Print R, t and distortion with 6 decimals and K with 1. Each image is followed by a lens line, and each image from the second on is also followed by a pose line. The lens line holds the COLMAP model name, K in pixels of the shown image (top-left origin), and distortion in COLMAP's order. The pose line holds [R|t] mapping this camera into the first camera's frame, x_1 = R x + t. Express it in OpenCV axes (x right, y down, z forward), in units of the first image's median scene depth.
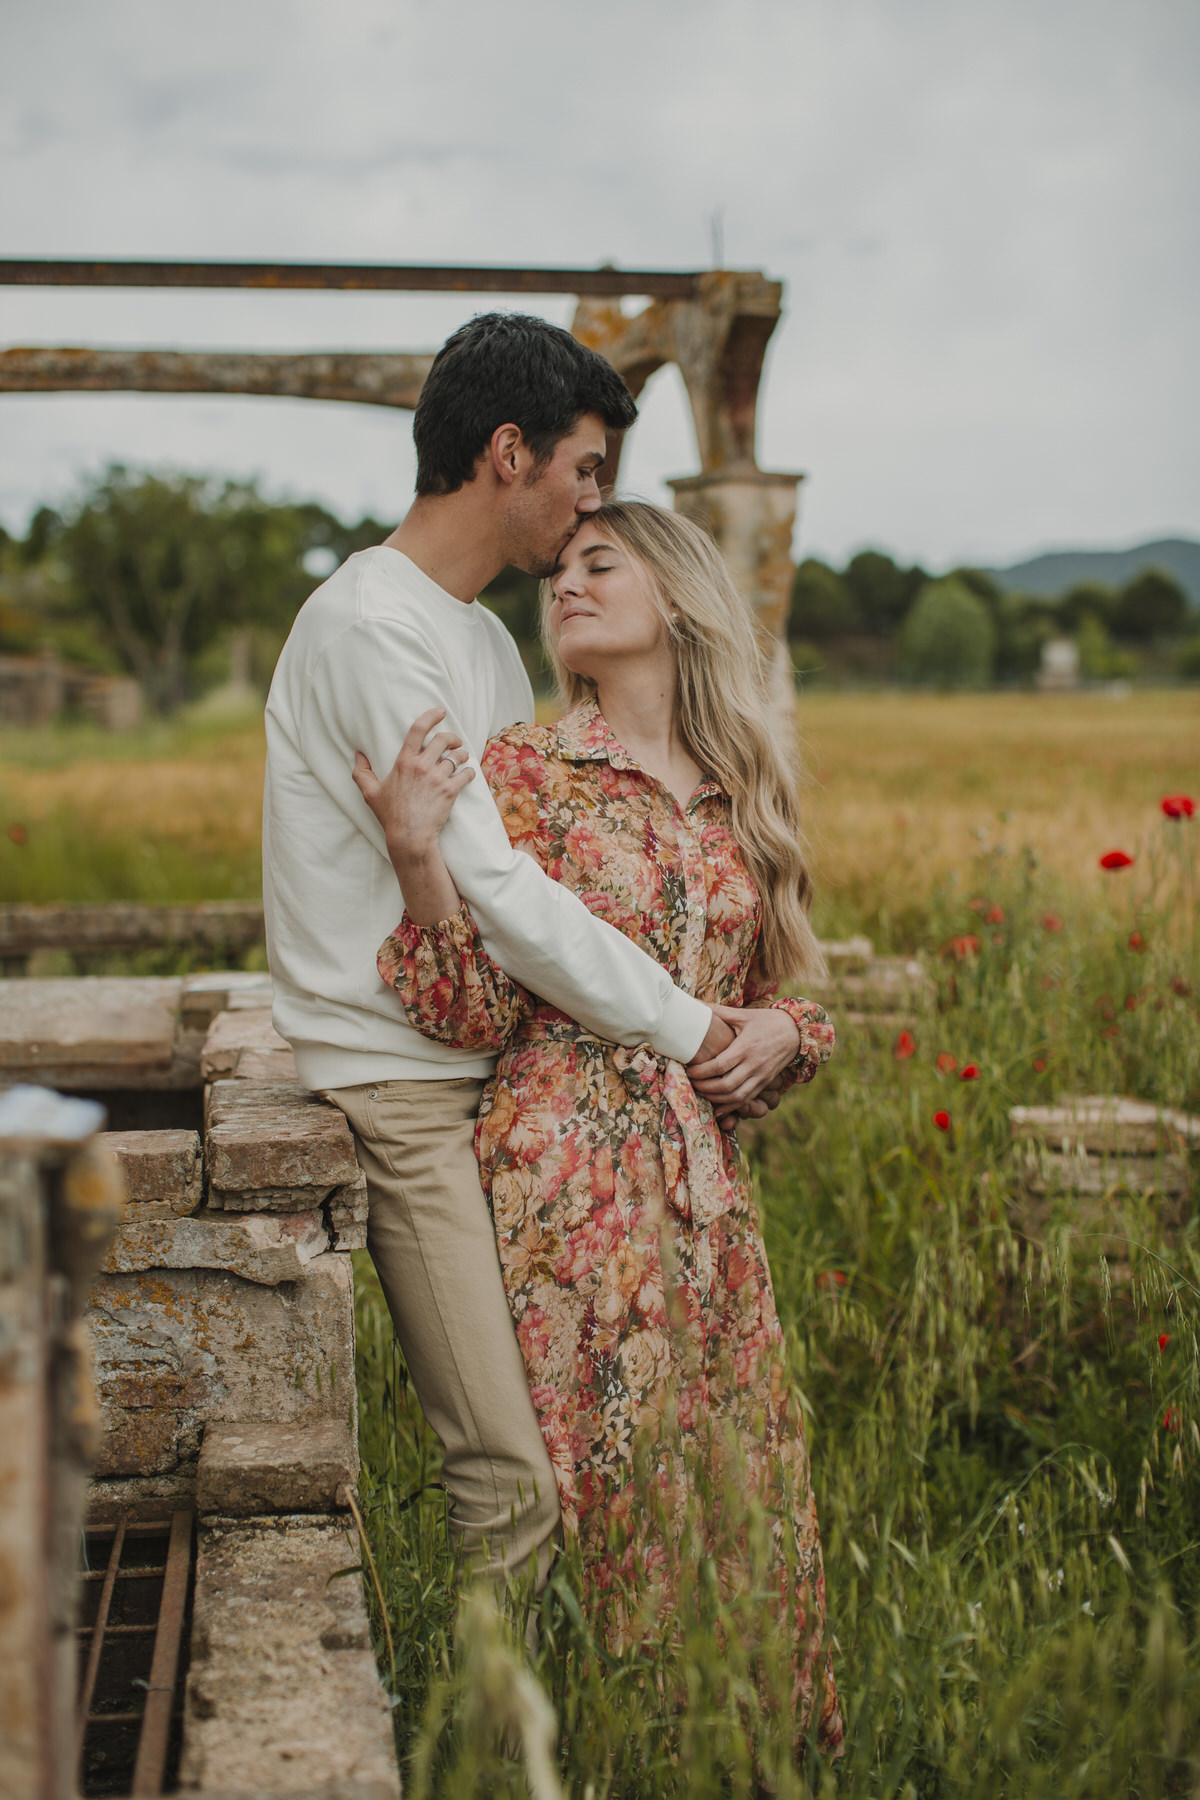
lens RADIAL K [[2817.0, 0, 499.5], [0, 2817.0, 899.3], [0, 0, 1]] dist [-0.114695, -0.012246]
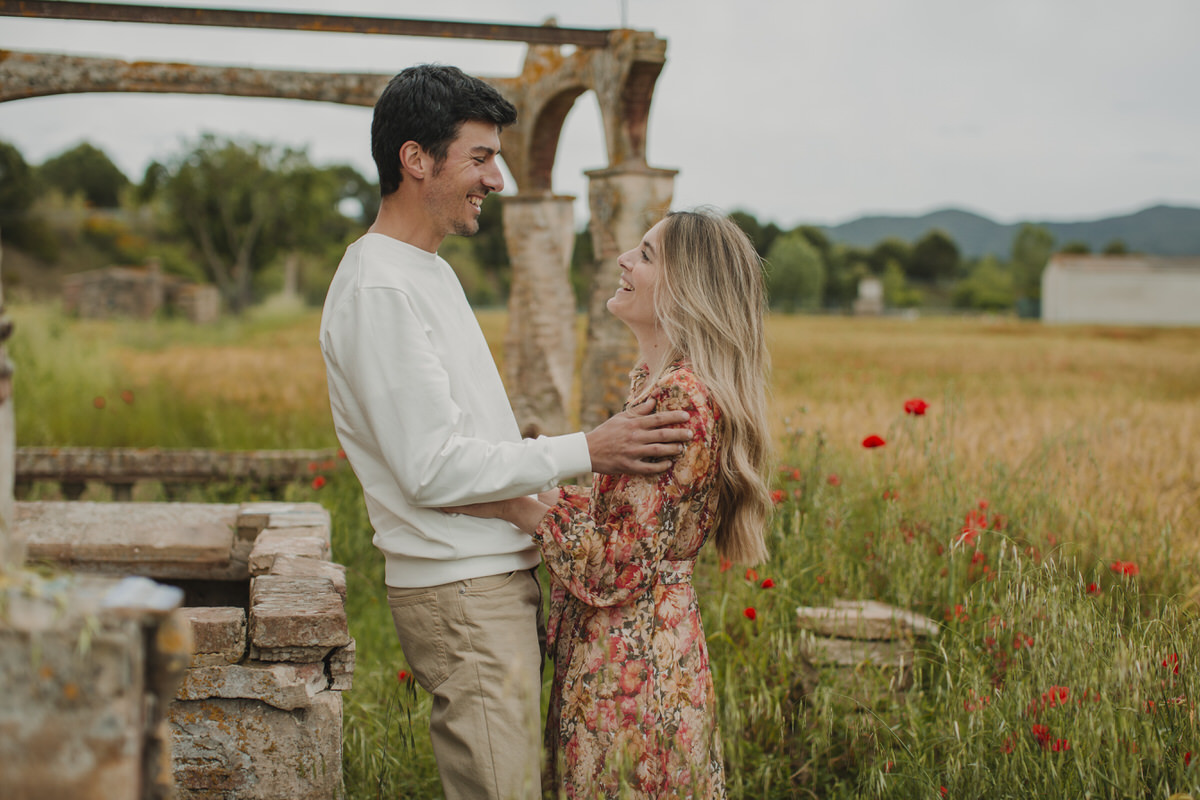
lens RADIAL K [[2035.5, 0, 596.4], [0, 2035.5, 360.1], [0, 0, 1]] dist [-0.191811, 0.718575]
pose [[0.997841, 0.030186, 0.058321, 0.011493], [-0.027579, 0.998606, -0.044996, -0.005929], [-0.059598, 0.043290, 0.997283, -0.082144]]
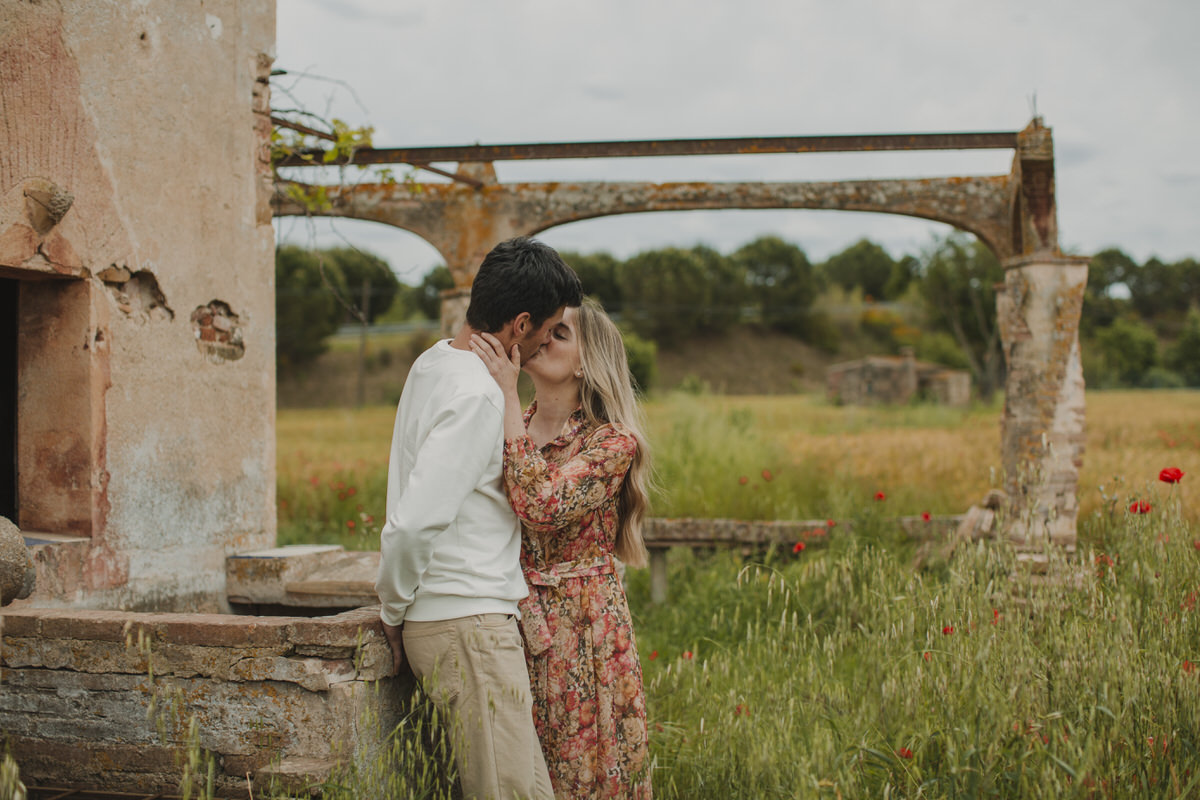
lens RADIAL K [[2035.5, 0, 596.4], [0, 2035.5, 360.1], [0, 0, 1]] dist [-0.191811, 0.718575]
pose [[0.915847, 0.002919, -0.401517, 0.511731], [-0.034509, 0.996846, -0.071468, -0.006414], [0.400042, 0.079309, 0.913059, -0.224549]]
